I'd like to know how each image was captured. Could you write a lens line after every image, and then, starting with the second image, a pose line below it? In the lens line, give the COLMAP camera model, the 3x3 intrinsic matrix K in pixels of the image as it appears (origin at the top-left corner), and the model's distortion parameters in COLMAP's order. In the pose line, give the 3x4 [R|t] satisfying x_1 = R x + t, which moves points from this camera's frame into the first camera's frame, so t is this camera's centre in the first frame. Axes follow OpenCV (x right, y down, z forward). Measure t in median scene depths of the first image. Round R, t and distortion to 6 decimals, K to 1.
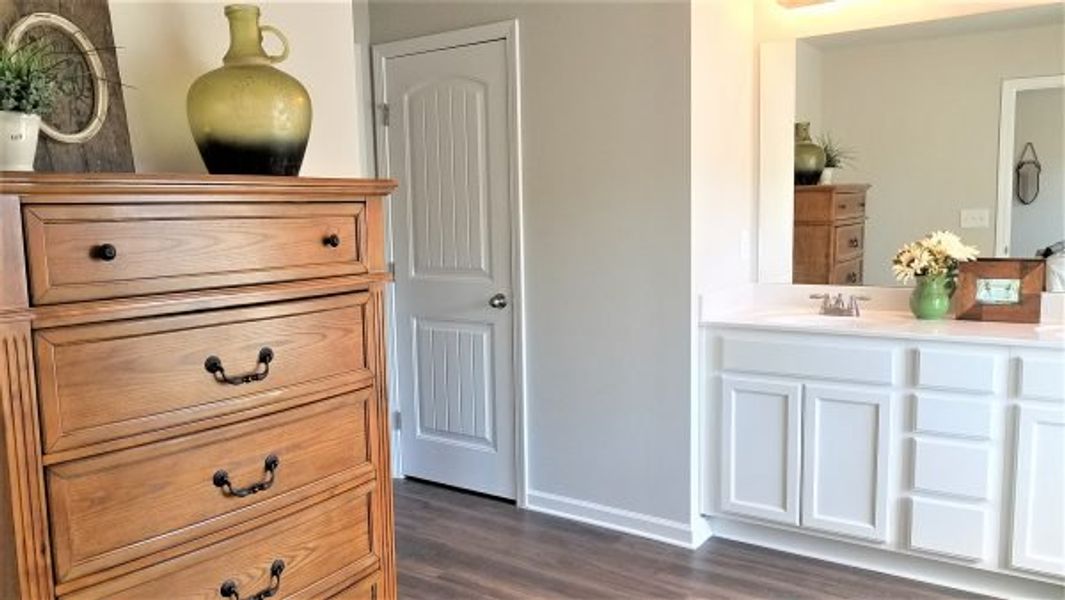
lens RADIAL K [[841.0, 0, 504.9], [0, 841.0, 316.4], [0, 0, 1]] dist [-0.025588, -0.009676]
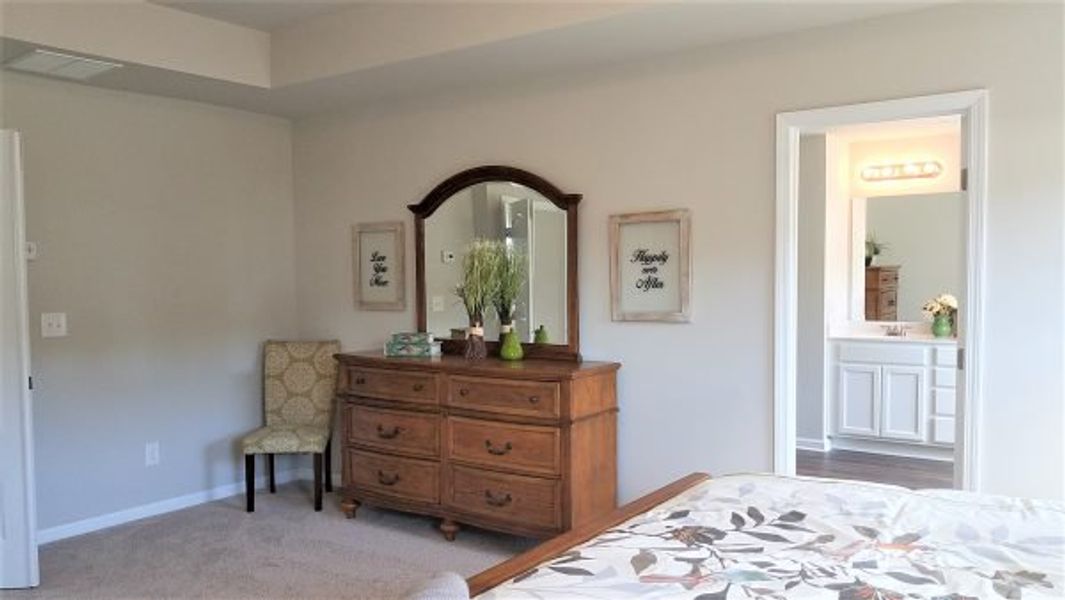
lens RADIAL K [[841.0, 0, 531.4], [0, 841.0, 311.3], [0, 0, 1]] dist [-0.025588, -0.009676]
pose [[0.999695, 0.018947, 0.015843, -0.511513], [-0.017621, 0.996640, -0.079988, 0.117885], [-0.017305, 0.079684, 0.996670, -0.994331]]
